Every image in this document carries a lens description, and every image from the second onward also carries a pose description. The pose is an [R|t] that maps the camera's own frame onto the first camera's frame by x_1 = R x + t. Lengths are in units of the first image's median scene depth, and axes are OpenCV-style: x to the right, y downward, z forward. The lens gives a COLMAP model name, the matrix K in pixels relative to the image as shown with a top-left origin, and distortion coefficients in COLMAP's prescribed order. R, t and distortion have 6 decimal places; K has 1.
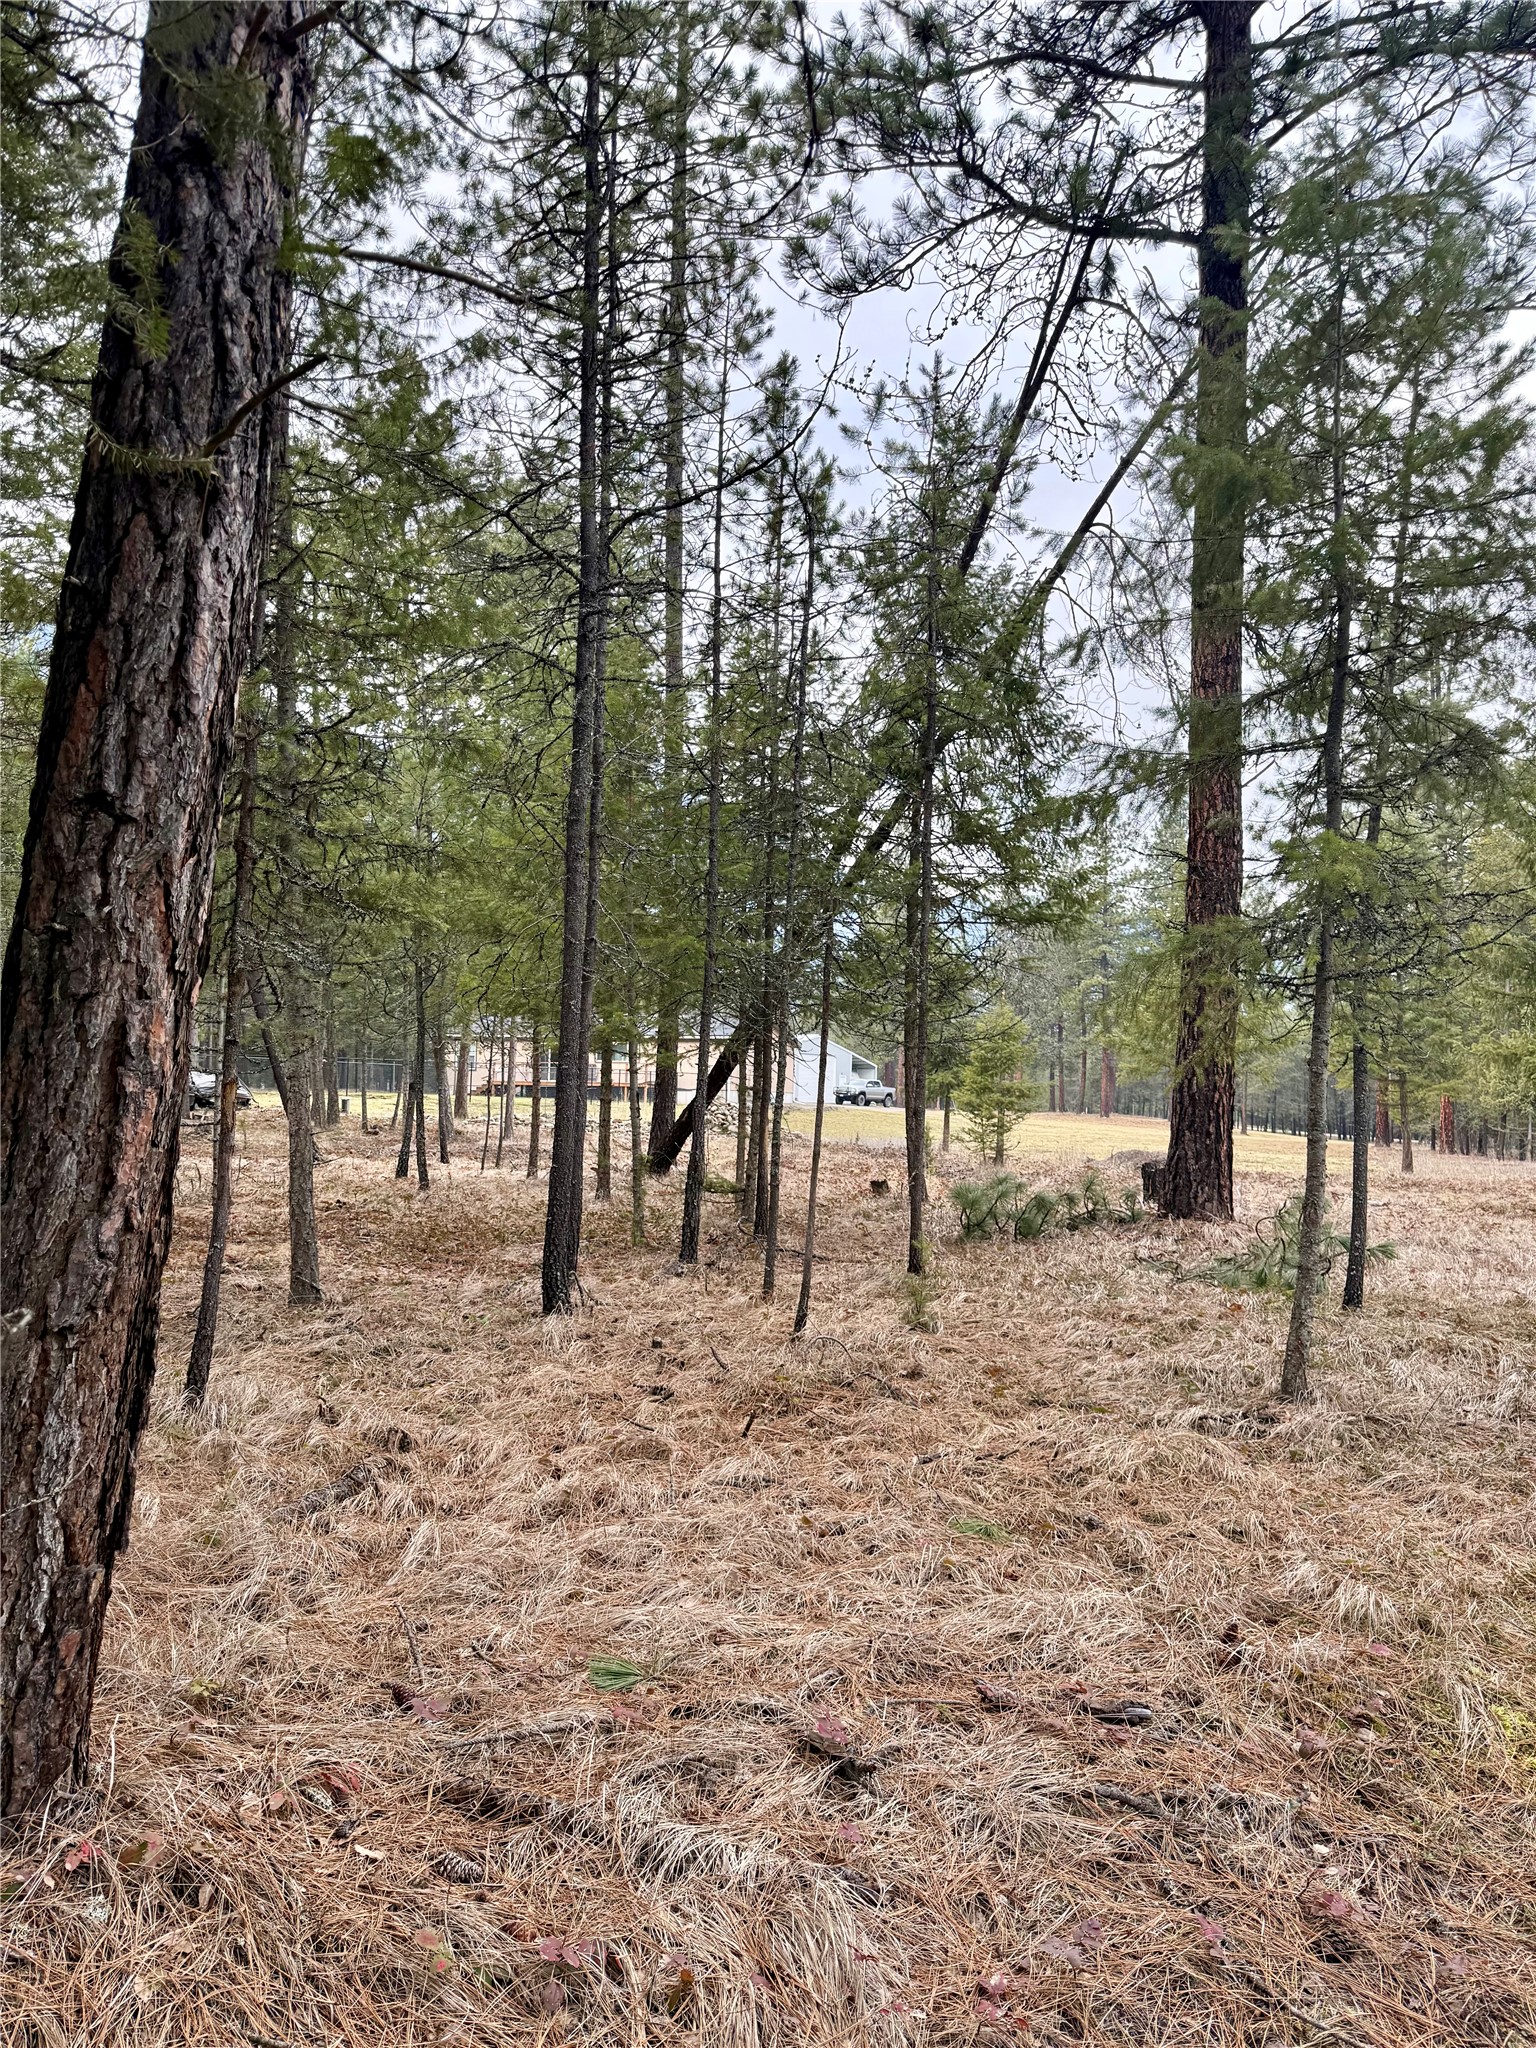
lens RADIAL K [[1414.4, 0, 764.8], [0, 1414.4, 1025.5], [0, 0, 1]] dist [0.008593, 0.000783]
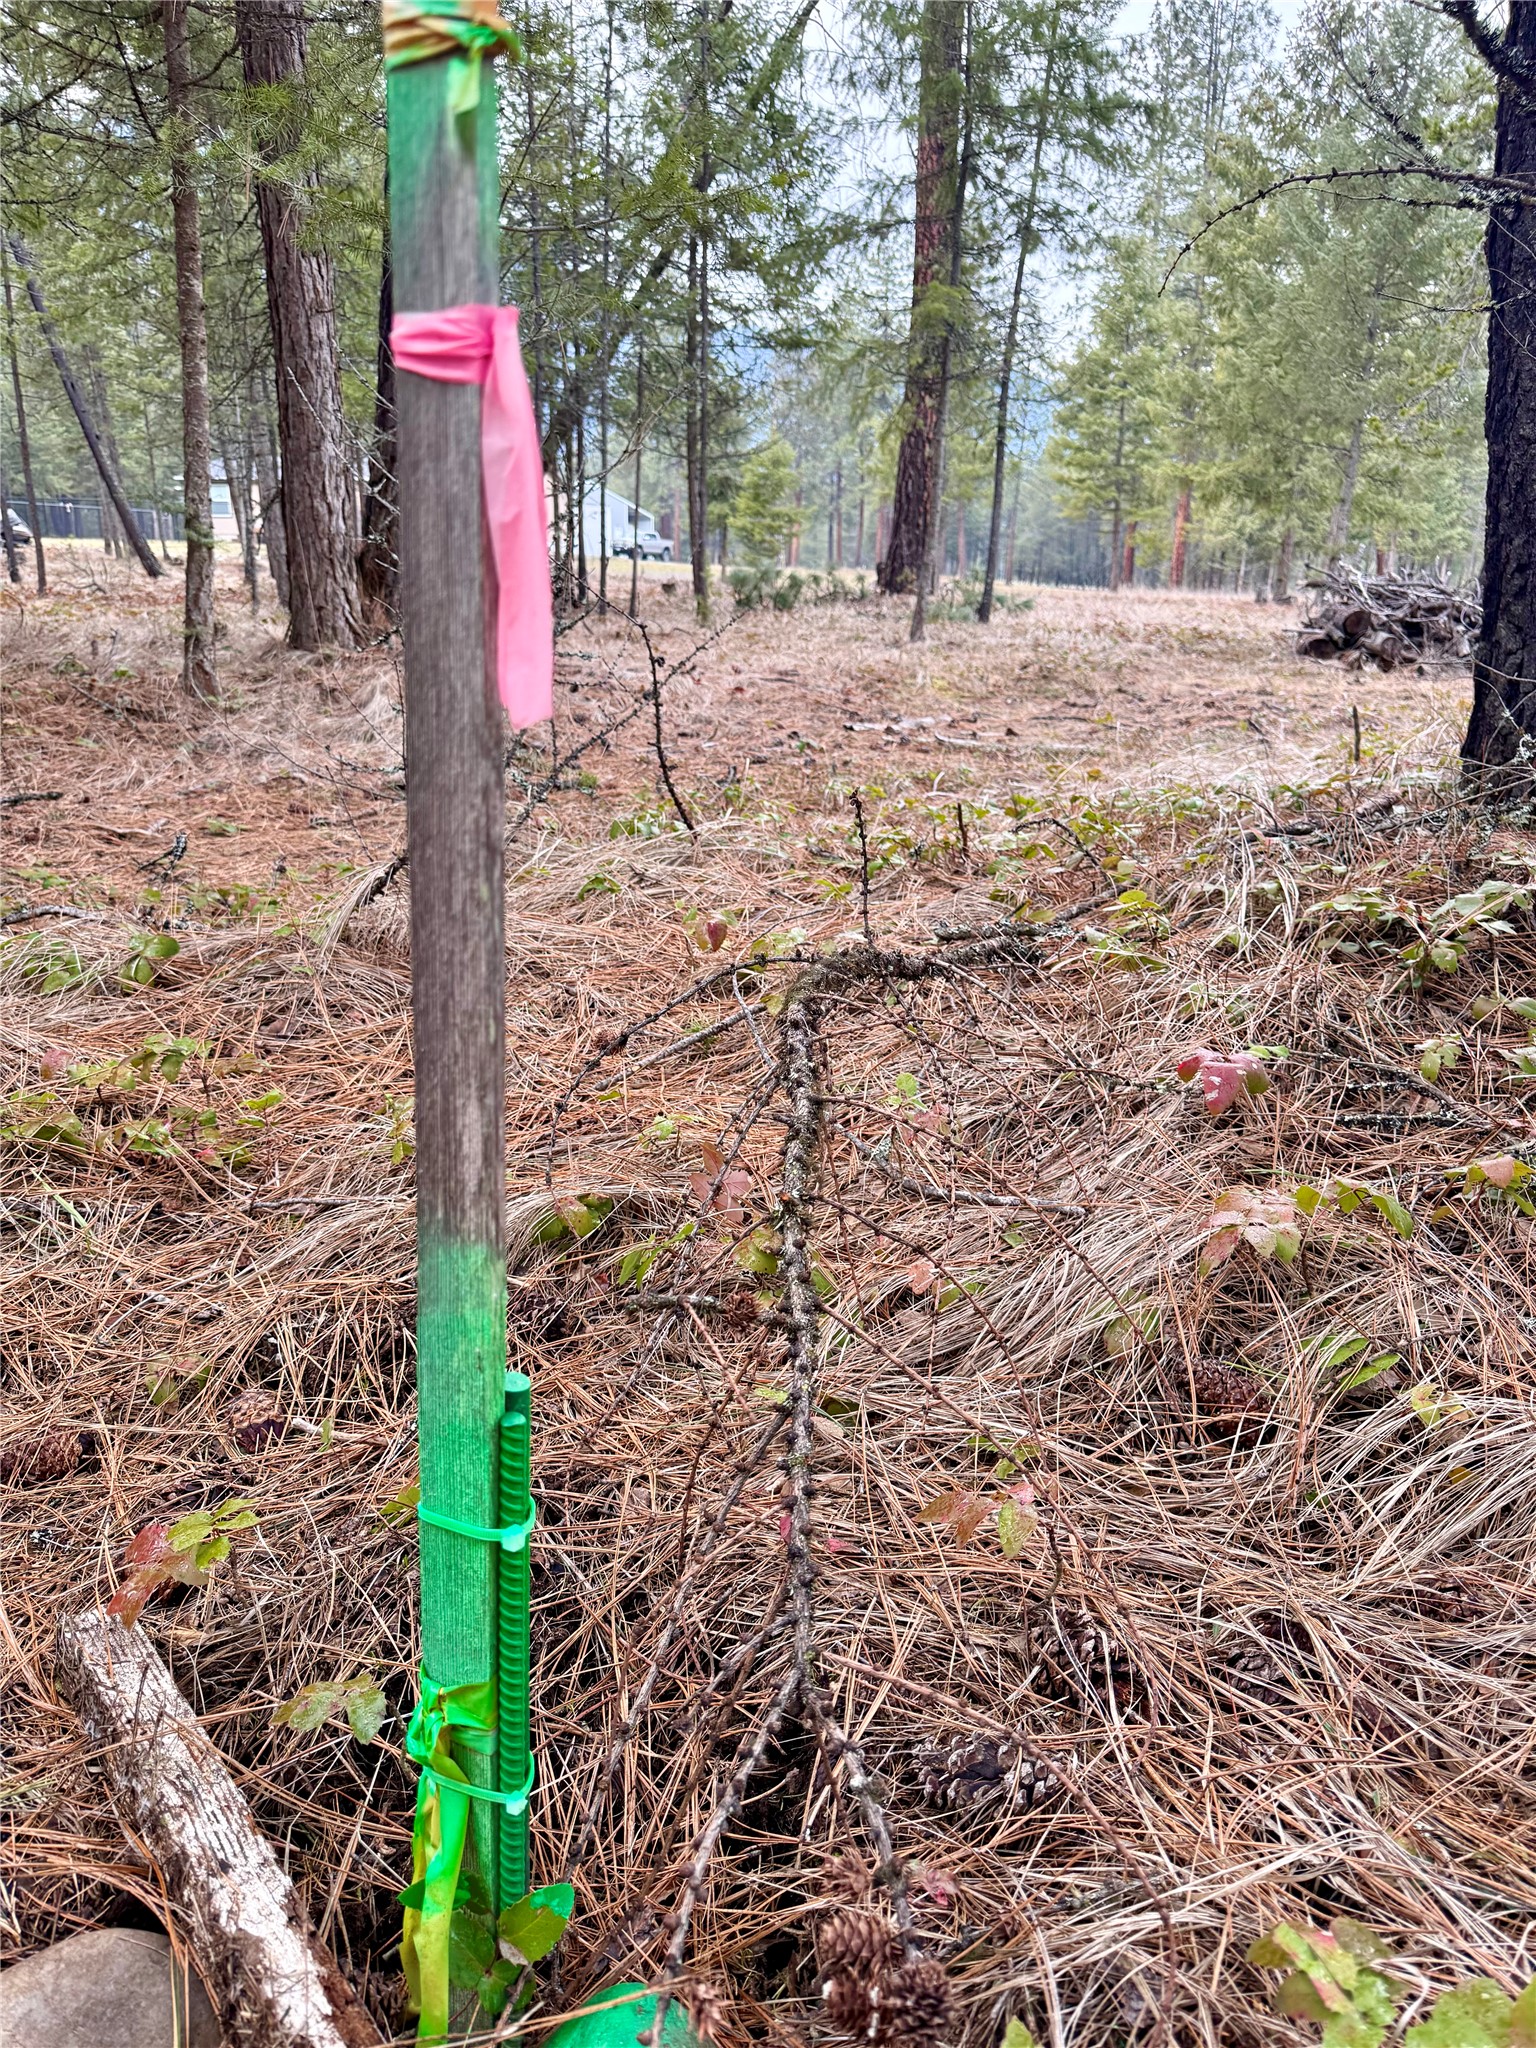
lens RADIAL K [[1414.4, 0, 779.0], [0, 1414.4, 1027.9], [0, 0, 1]] dist [0.008593, 0.000783]
pose [[0.986648, -0.058671, 0.151932, -0.036008], [-0.000540, 0.931676, 0.363291, 0.027413], [-0.162866, -0.358522, 0.919204, -0.292757]]
